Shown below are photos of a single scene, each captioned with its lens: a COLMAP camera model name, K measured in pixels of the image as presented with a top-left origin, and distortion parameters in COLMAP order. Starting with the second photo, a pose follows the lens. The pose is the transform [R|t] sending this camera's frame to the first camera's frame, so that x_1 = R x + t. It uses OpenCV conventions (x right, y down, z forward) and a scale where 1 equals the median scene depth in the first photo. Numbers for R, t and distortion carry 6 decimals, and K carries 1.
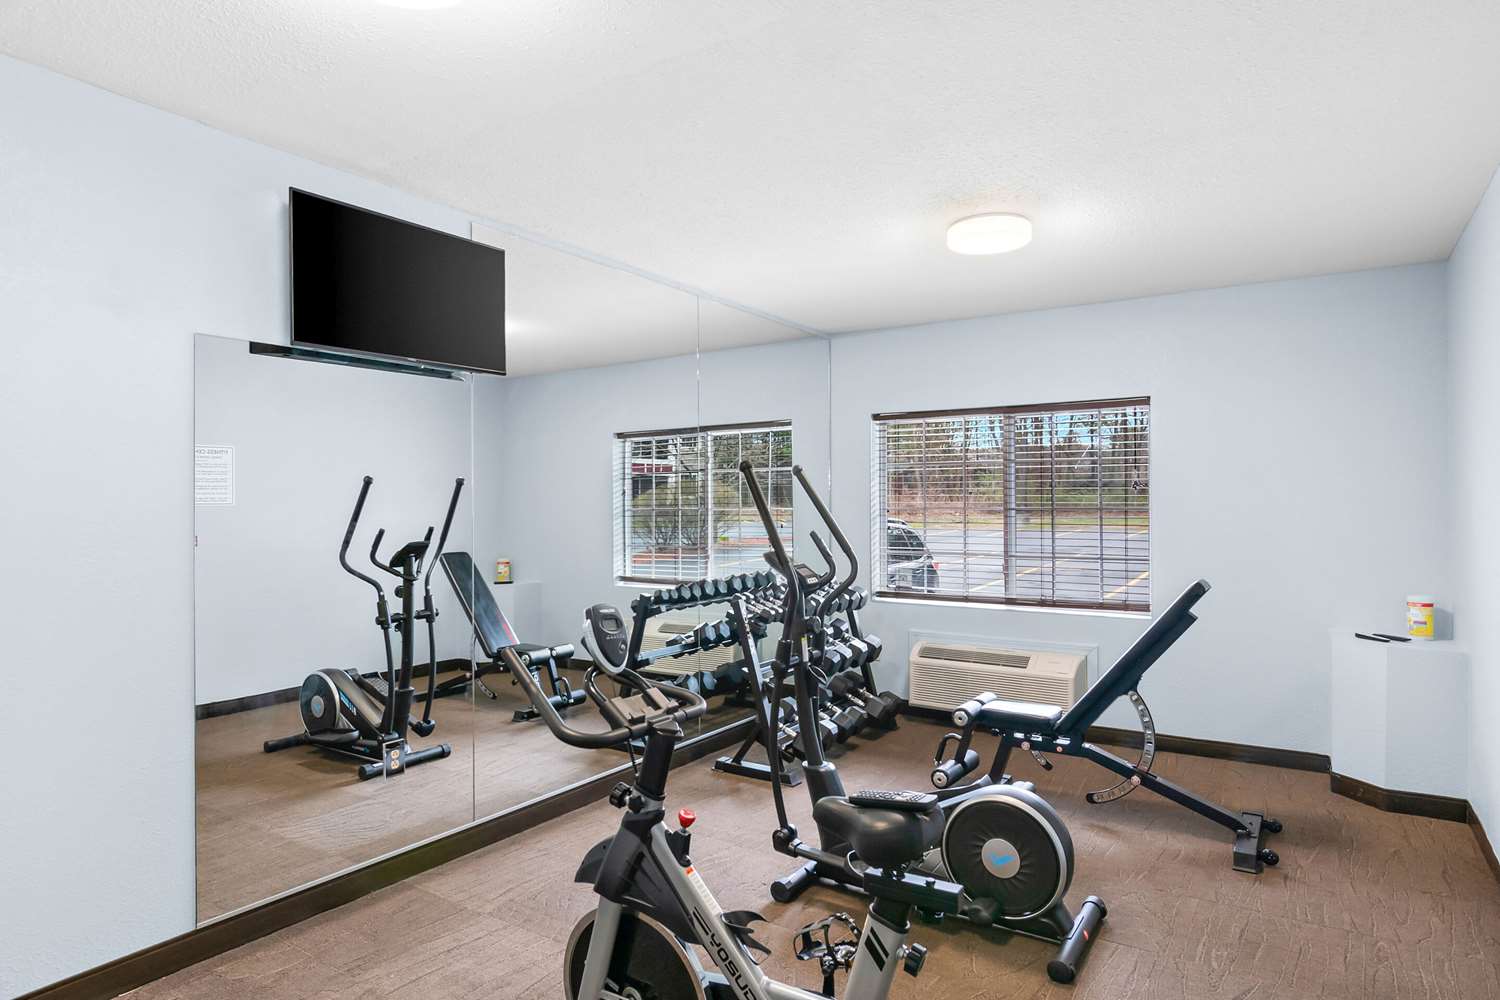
lens RADIAL K [[869.7, 0, 731.9], [0, 869.7, 503.0], [0, 0, 1]] dist [-0.001452, -0.000994]
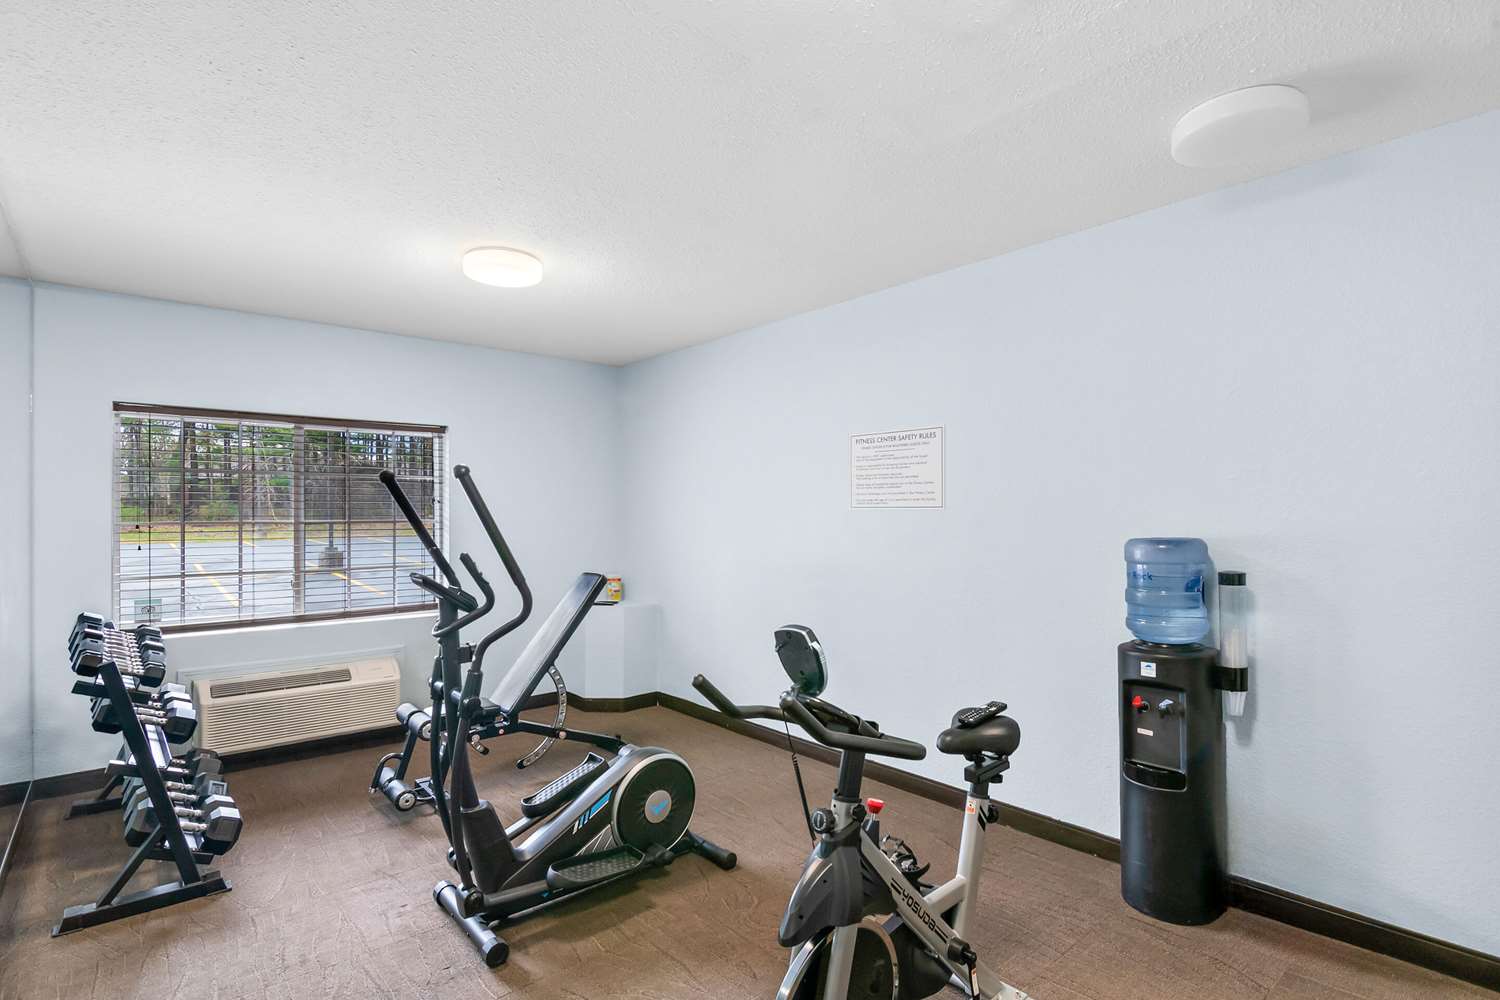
lens RADIAL K [[726.4, 0, 747.9], [0, 726.4, 508.5], [0, 0, 1]] dist [0.002848, -0.011470]
pose [[0.258124, 0.011012, 0.966049, -0.457429], [-0.001659, 0.999939, -0.010955, -0.001605], [-0.966110, 0.001225, 0.258126, 0.427340]]
